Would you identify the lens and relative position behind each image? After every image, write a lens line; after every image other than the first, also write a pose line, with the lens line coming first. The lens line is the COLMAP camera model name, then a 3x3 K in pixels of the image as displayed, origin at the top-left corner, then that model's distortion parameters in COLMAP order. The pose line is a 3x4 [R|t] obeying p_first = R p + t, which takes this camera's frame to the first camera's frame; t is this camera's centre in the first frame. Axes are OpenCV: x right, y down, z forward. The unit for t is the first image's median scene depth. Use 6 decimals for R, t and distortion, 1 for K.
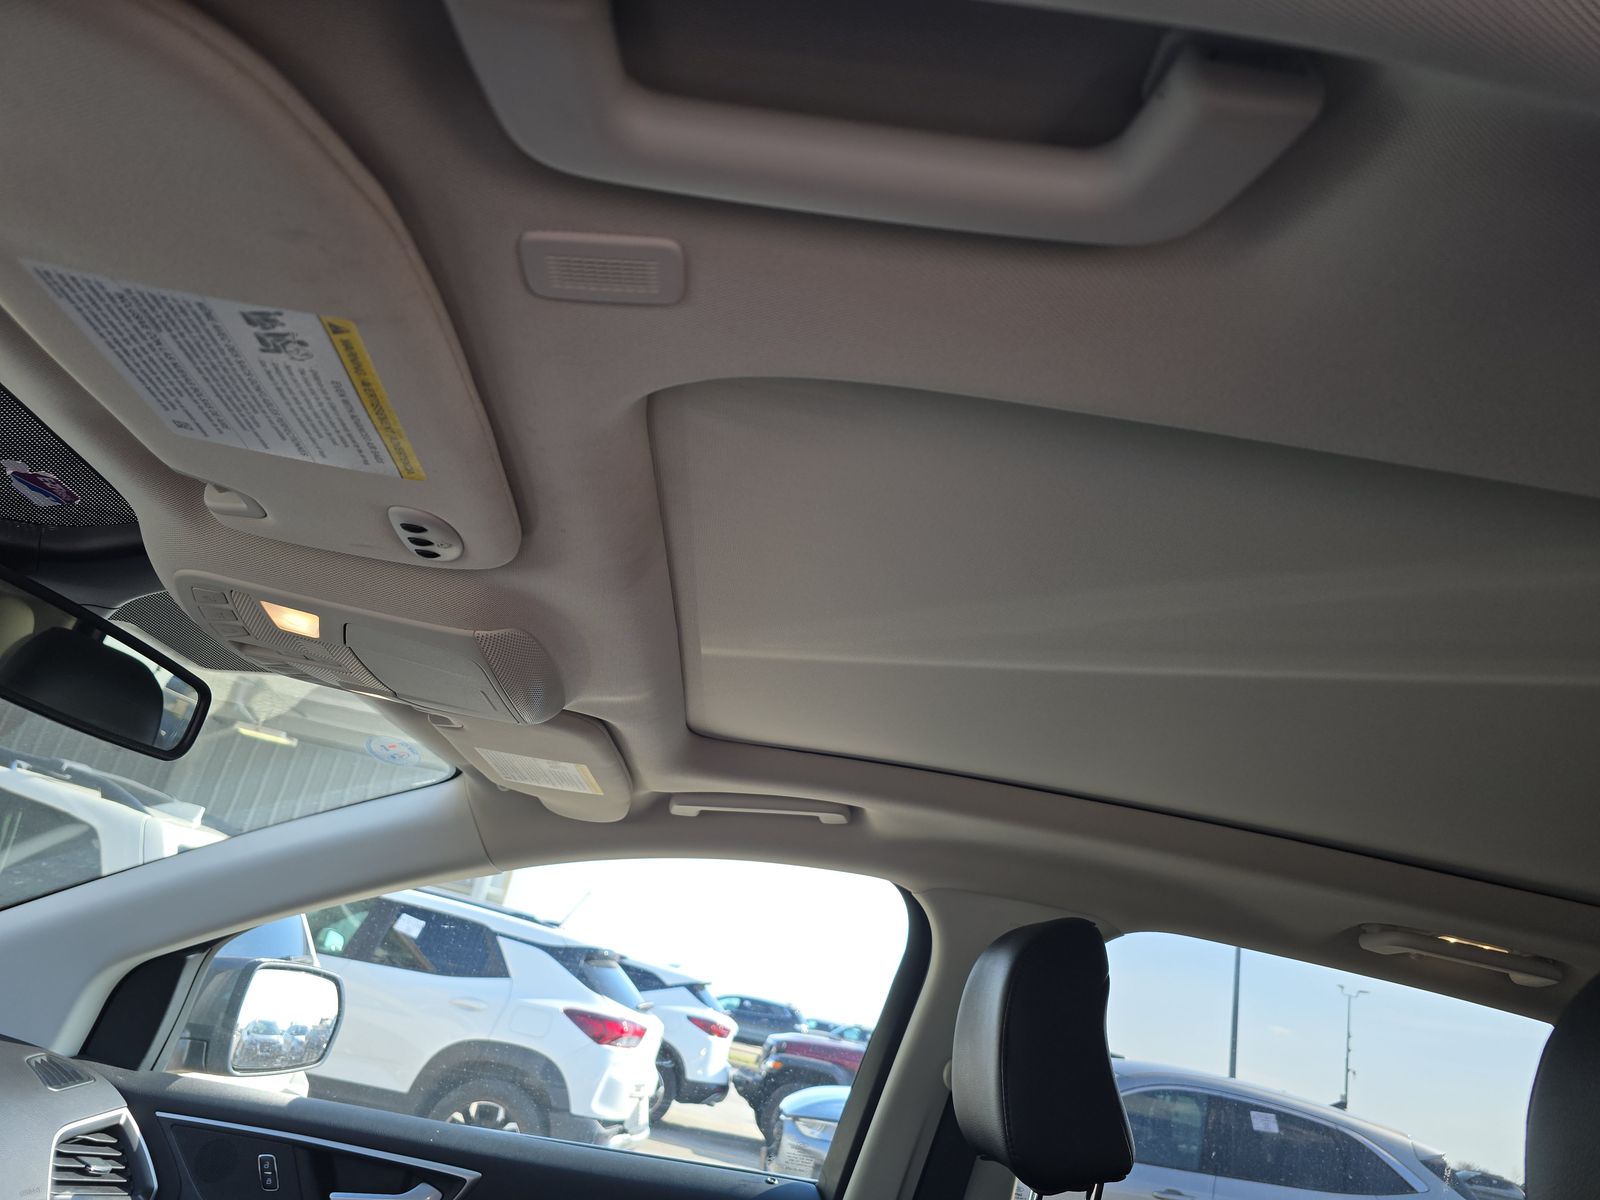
lens RADIAL K [[1056.2, 0, 800.0], [0, 1056.2, 600.0], [0, 0, 1]] dist [0.006844, -0.007297]
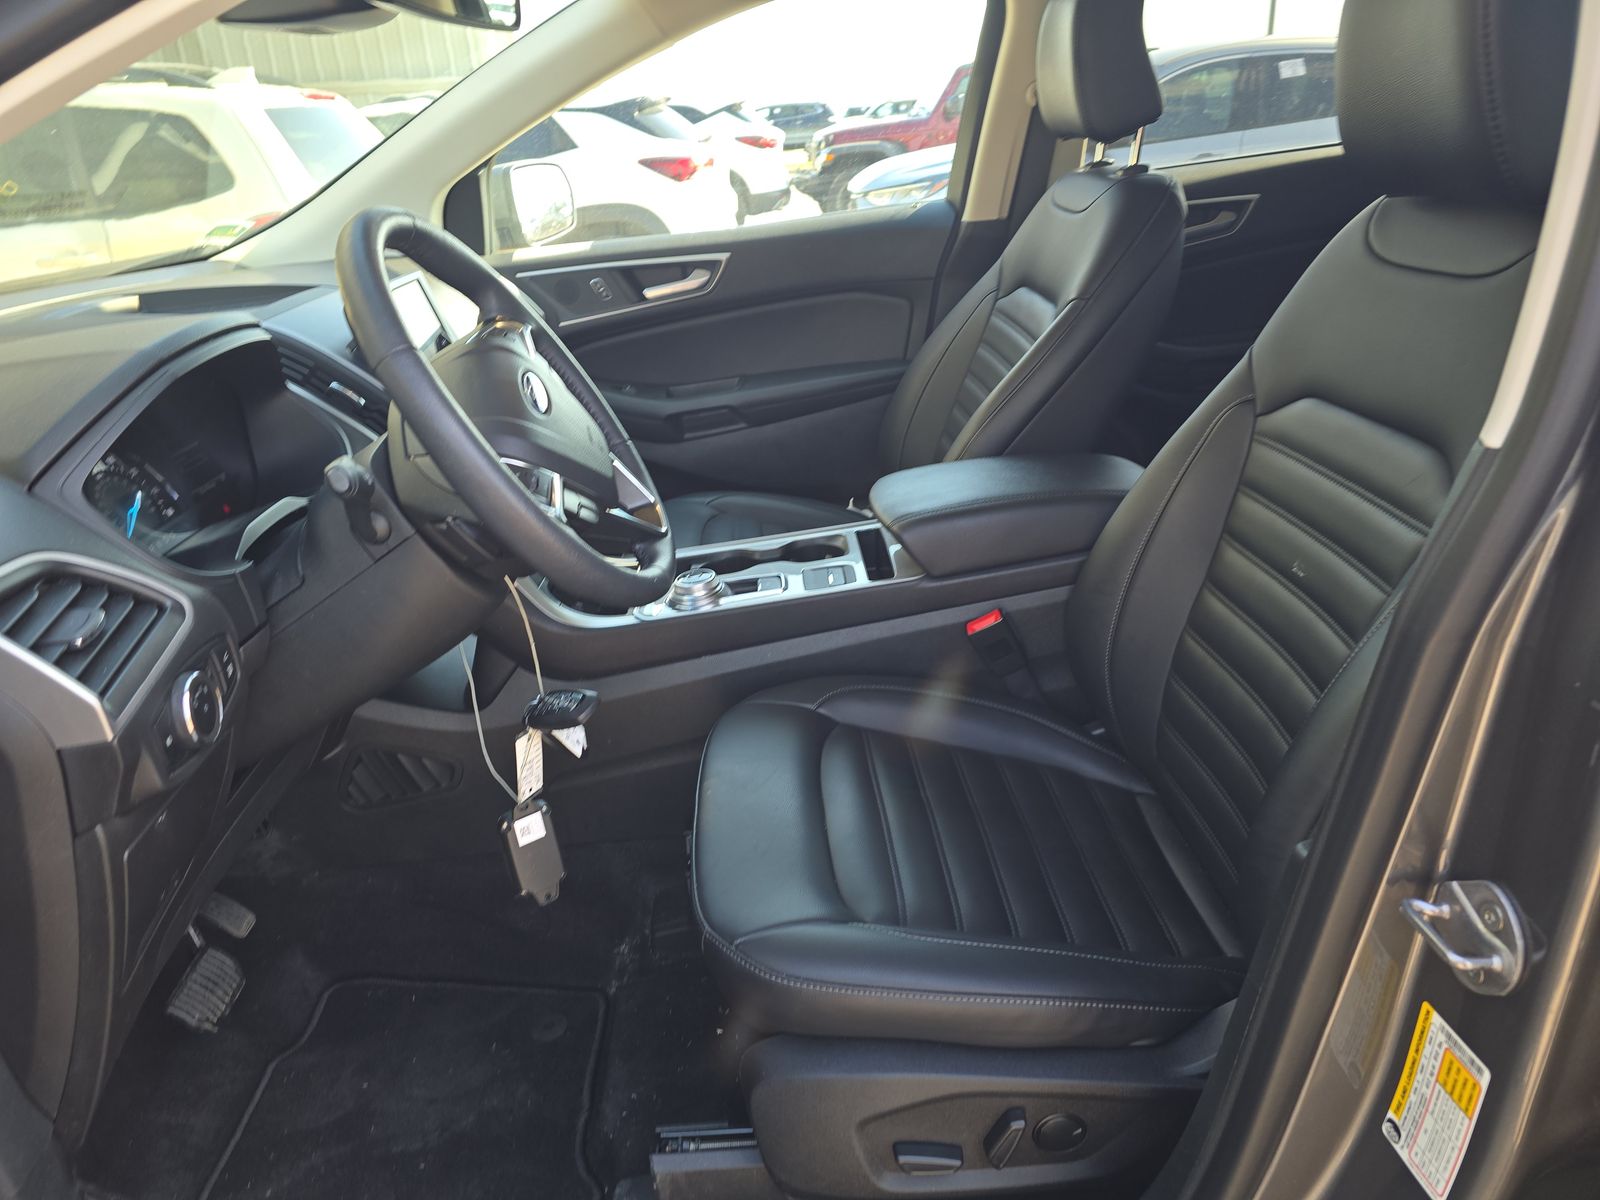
lens RADIAL K [[1102.8, 0, 764.8], [0, 1102.8, 581.1], [0, 0, 1]] dist [0.096151, -0.102076]
pose [[0.962562, -0.234976, -0.135132, -0.033477], [0.263007, 0.688996, 0.675360, -0.046011], [-0.065588, -0.685617, 0.725002, -0.111254]]
